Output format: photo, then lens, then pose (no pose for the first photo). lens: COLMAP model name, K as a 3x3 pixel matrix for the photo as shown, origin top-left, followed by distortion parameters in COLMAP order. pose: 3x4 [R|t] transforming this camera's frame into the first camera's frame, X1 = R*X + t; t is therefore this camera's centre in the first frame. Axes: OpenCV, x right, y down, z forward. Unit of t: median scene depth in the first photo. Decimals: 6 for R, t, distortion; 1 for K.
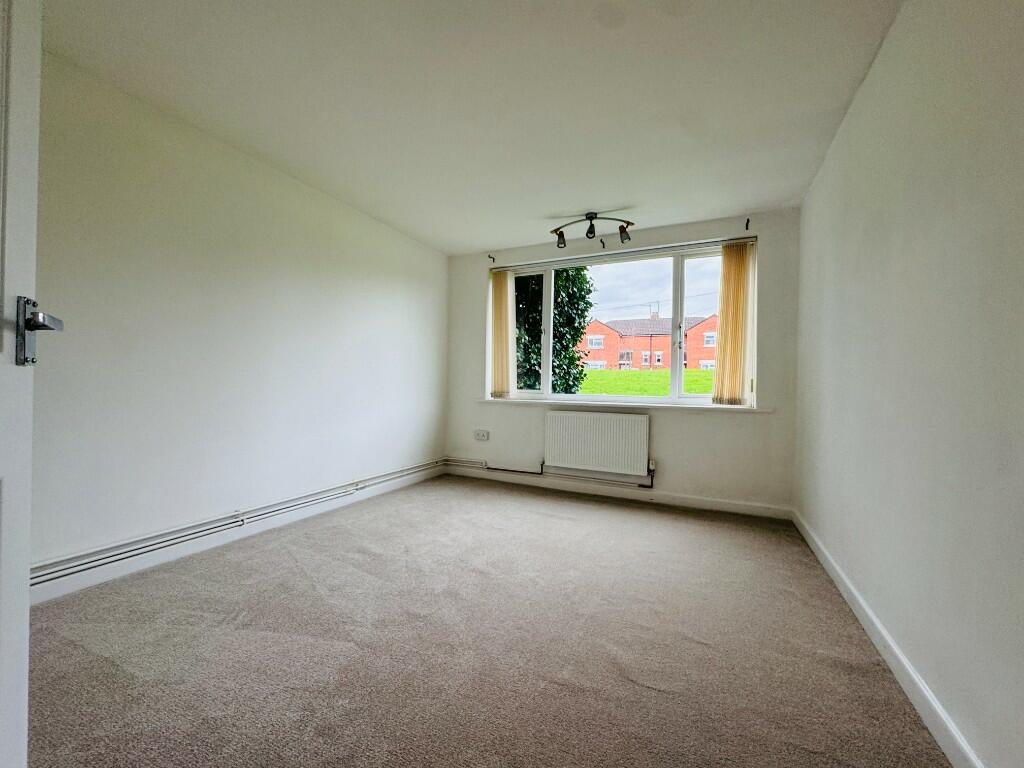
lens RADIAL K [[407.8, 0, 510.9], [0, 407.8, 385.1], [0, 0, 1]] dist [-0.002784, 0.000302]
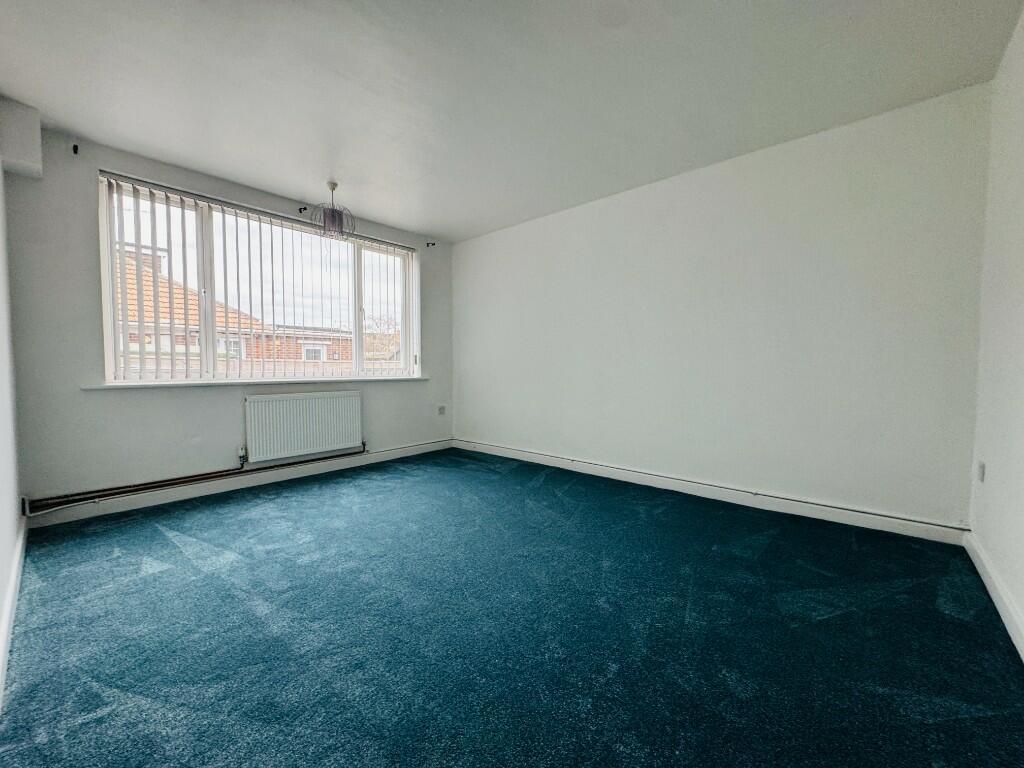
lens RADIAL K [[407.8, 0, 510.9], [0, 407.8, 385.1], [0, 0, 1]] dist [-0.002784, 0.000302]
pose [[0.272585, -0.066737, 0.959814, -0.589905], [0.006342, 0.997694, 0.067570, -0.004526], [-0.962111, -0.012332, 0.272380, 0.289844]]
